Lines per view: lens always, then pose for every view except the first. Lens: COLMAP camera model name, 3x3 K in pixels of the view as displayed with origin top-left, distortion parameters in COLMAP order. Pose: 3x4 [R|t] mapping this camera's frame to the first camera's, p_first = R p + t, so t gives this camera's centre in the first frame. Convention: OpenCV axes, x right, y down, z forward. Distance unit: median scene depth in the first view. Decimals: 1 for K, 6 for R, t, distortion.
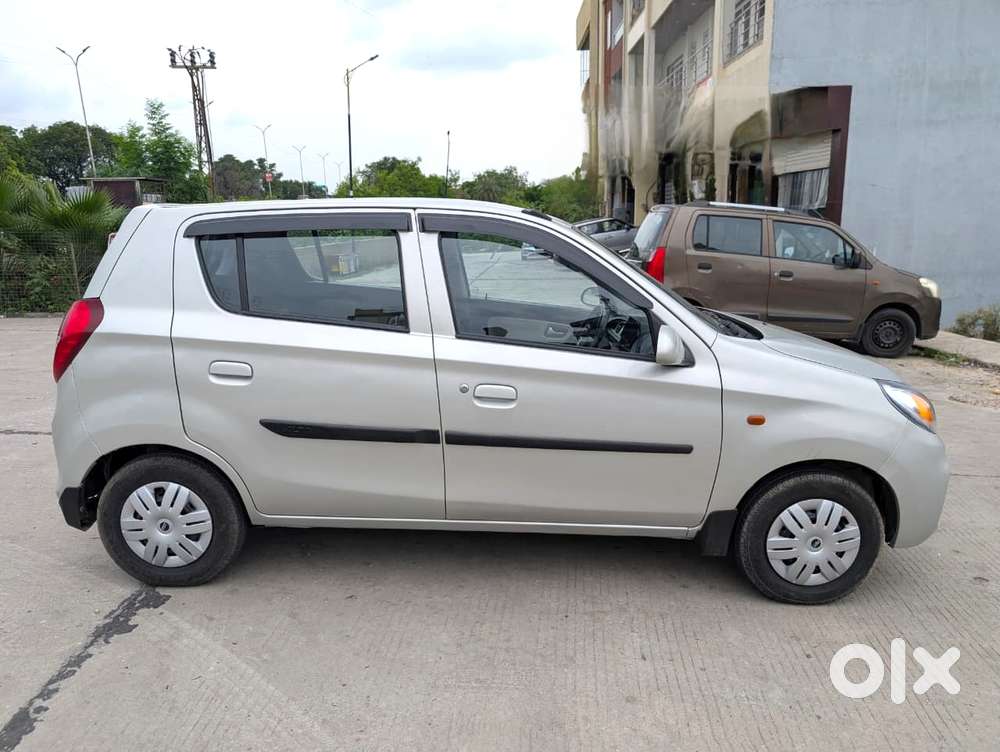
lens RADIAL K [[728.0, 0, 488.6], [0, 728.0, 379.1], [0, 0, 1]] dist [0.014404, -0.019788]
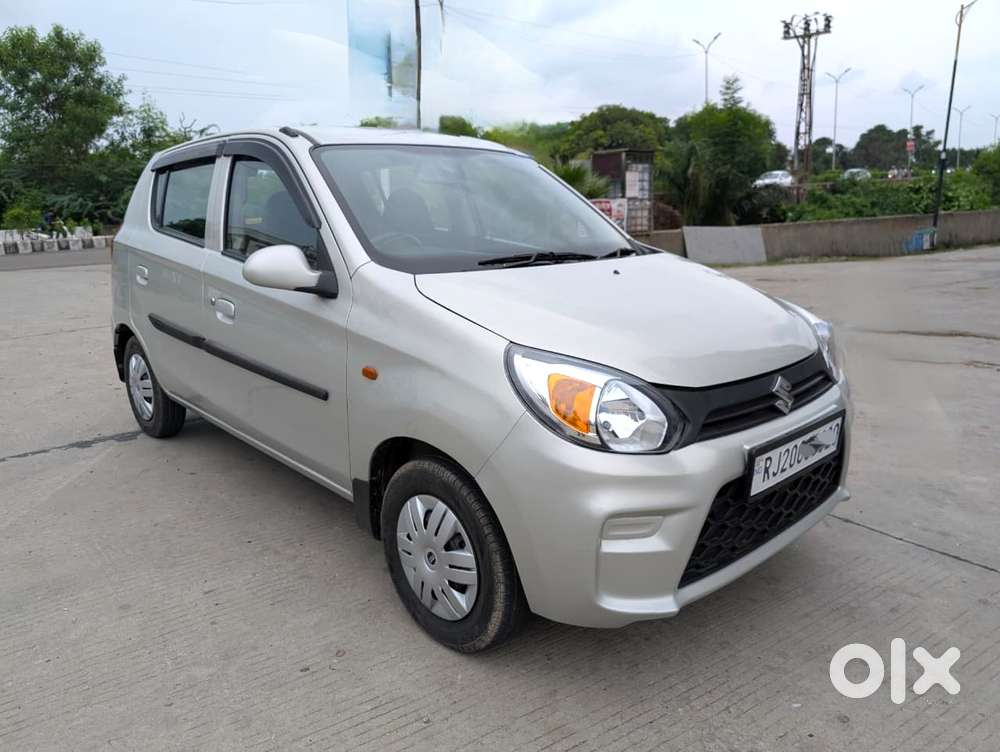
lens RADIAL K [[728.0, 0, 479.3], [0, 728.0, 371.1], [0, 0, 1]] dist [0.014404, -0.019788]
pose [[0.679181, 0.149907, -0.718499, 0.100672], [-0.136662, 0.987630, 0.076875, -0.002116], [0.721135, 0.045980, 0.691267, 0.054153]]
